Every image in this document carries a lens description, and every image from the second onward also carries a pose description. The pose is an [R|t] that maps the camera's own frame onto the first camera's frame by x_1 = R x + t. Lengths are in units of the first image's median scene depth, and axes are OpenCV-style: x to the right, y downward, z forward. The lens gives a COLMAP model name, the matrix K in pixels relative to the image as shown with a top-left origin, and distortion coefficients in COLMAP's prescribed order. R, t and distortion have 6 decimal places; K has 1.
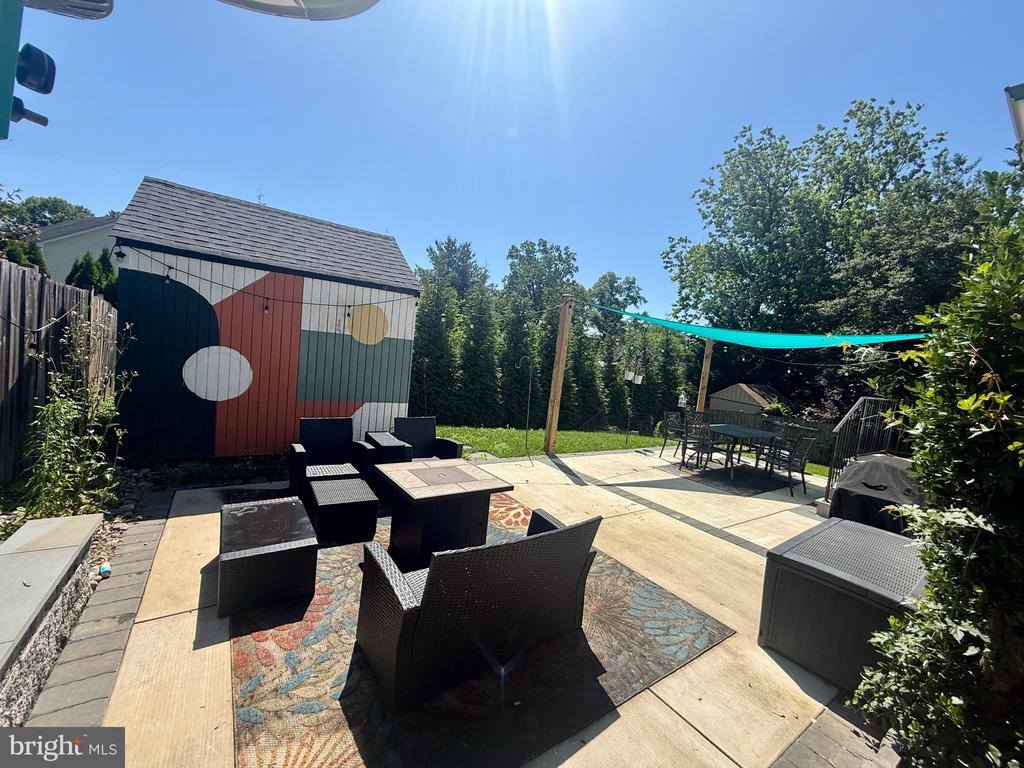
lens RADIAL K [[411.4, 0, 512.4], [0, 411.4, 375.5], [0, 0, 1]] dist [0.000009, -0.000041]
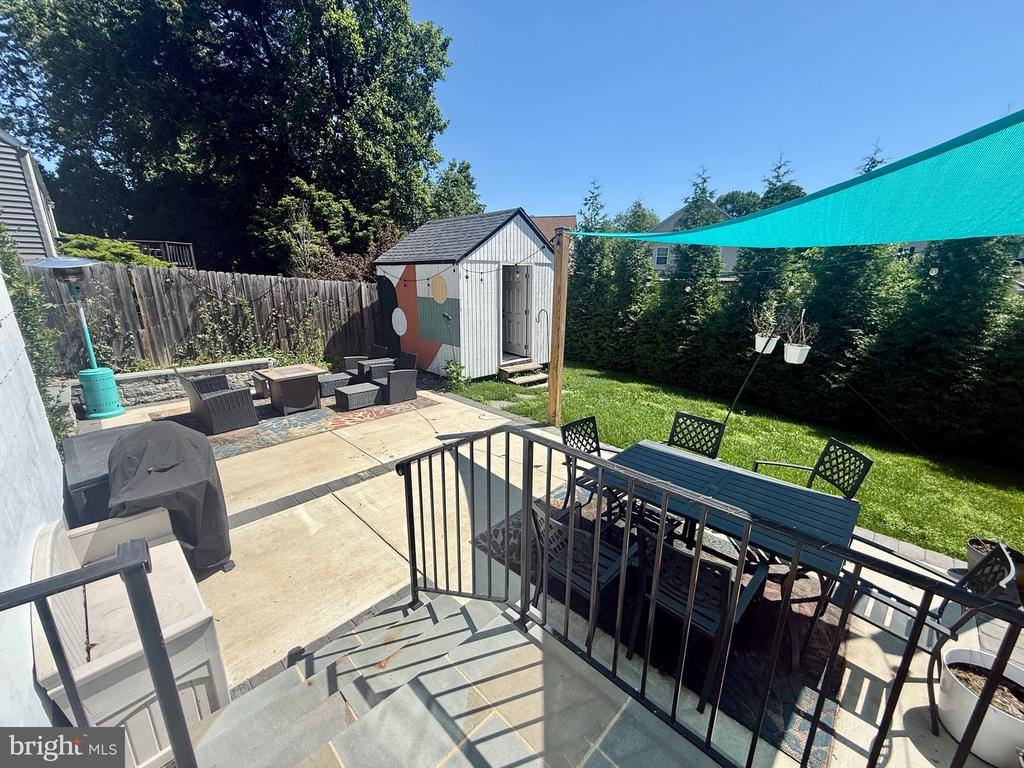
lens RADIAL K [[411.4, 0, 509.1], [0, 411.4, 391.5], [0, 0, 1]] dist [0.000009, -0.000041]
pose [[0.179978, 0.165911, -0.969578, 0.349383], [-0.042996, 0.986058, 0.160750, -0.004050], [0.982730, 0.012756, 0.184603, 0.296570]]
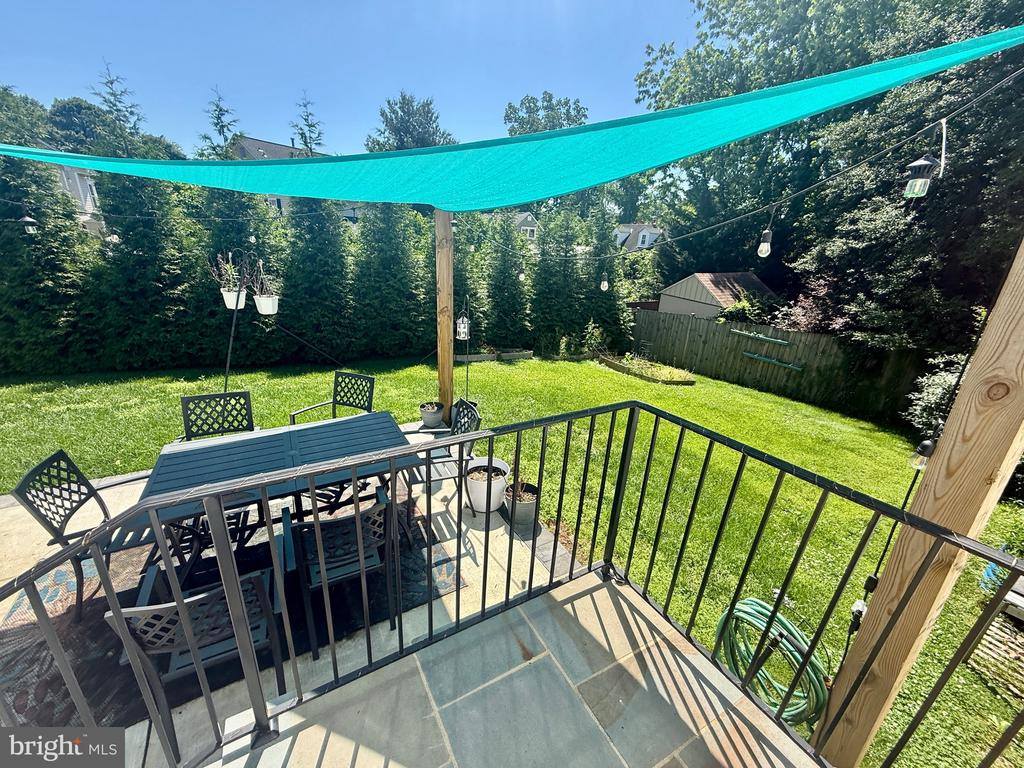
lens RADIAL K [[411.4, 0, 505.9], [0, 411.4, 390.1], [0, 0, 1]] dist [0.000009, -0.000041]
pose [[0.995061, -0.029156, -0.094888, 0.307483], [0.055174, 0.957082, 0.284517, -0.007501], [0.082520, -0.288347, 0.953963, 0.268859]]
